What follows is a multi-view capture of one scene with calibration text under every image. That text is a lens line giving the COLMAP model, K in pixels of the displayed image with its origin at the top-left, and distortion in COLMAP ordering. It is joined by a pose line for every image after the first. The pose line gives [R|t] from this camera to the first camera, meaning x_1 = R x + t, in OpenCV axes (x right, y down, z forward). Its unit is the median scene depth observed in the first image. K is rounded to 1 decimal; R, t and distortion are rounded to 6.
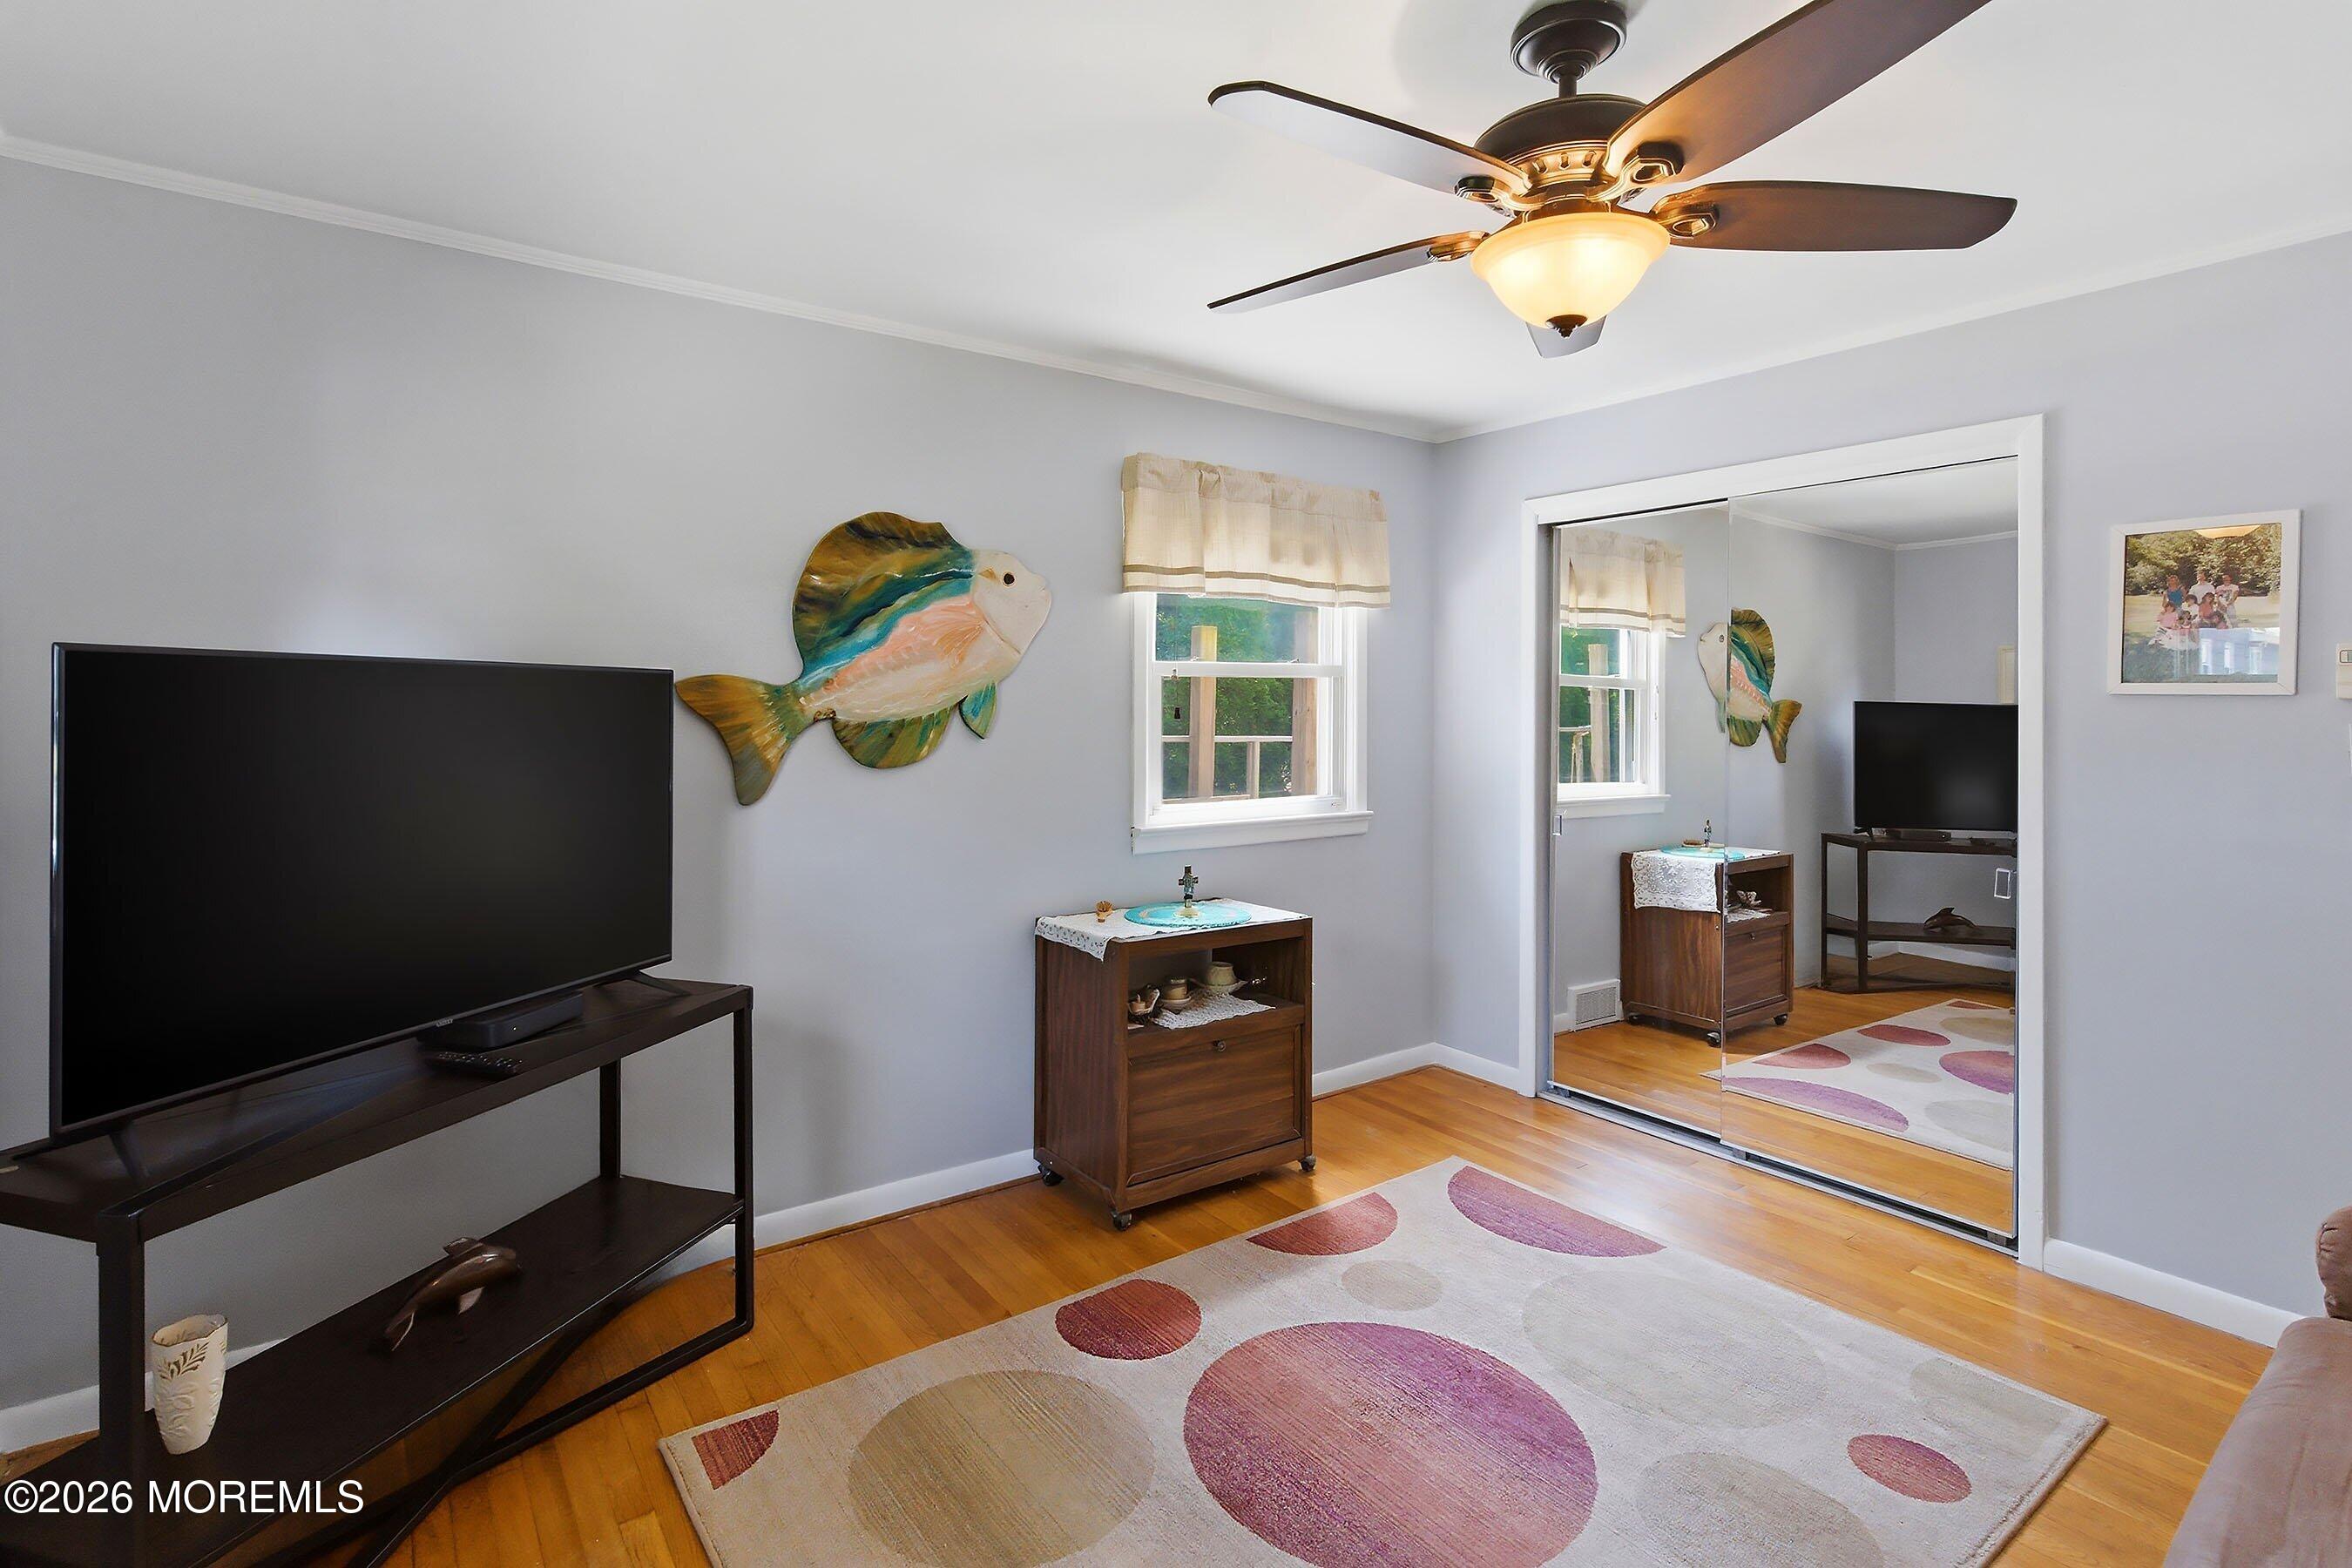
lens RADIAL K [[1116.0, 0, 1184.6], [0, 1116.0, 708.4], [0, 0, 1]] dist [0.002137, -0.000399]
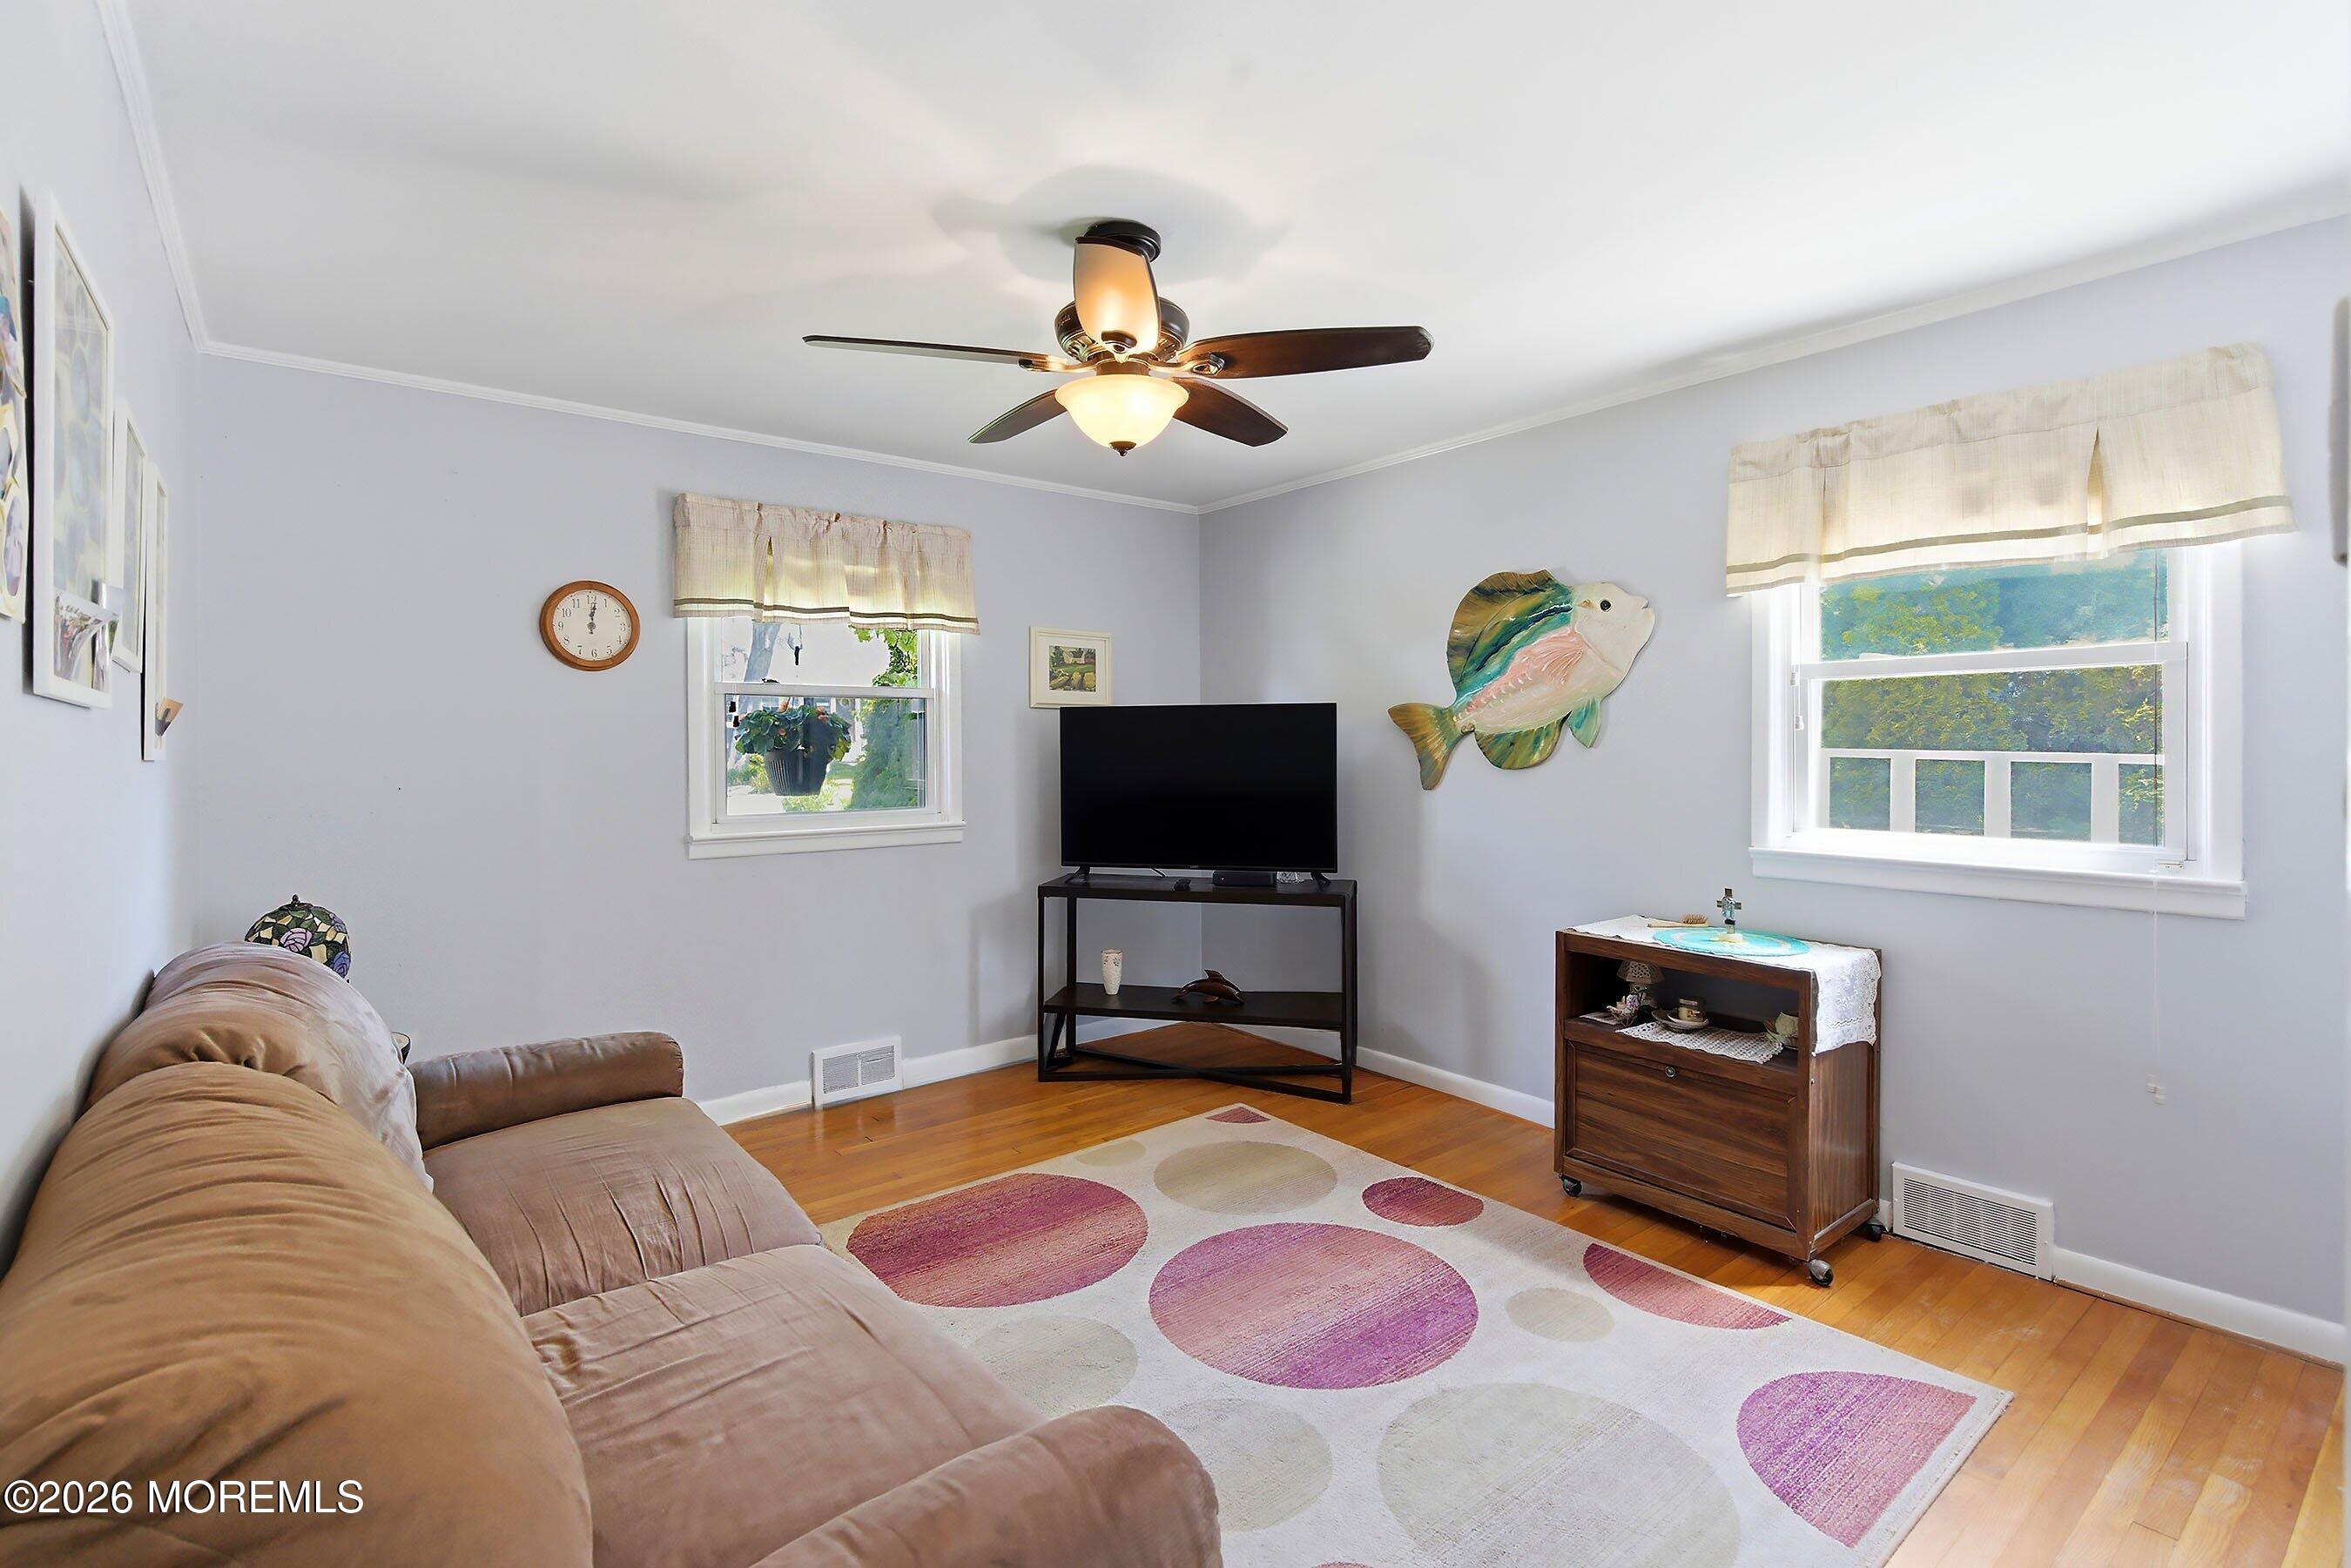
lens RADIAL K [[1115.4, 0, 1203.3], [0, 1115.4, 739.1], [0, 0, 1]] dist [0.002137, -0.000399]
pose [[0.050282, 0.002210, -0.998733, 0.985657], [0.010479, 0.999941, 0.002740, 0.011296], [0.998680, -0.010603, 0.050256, 0.565740]]
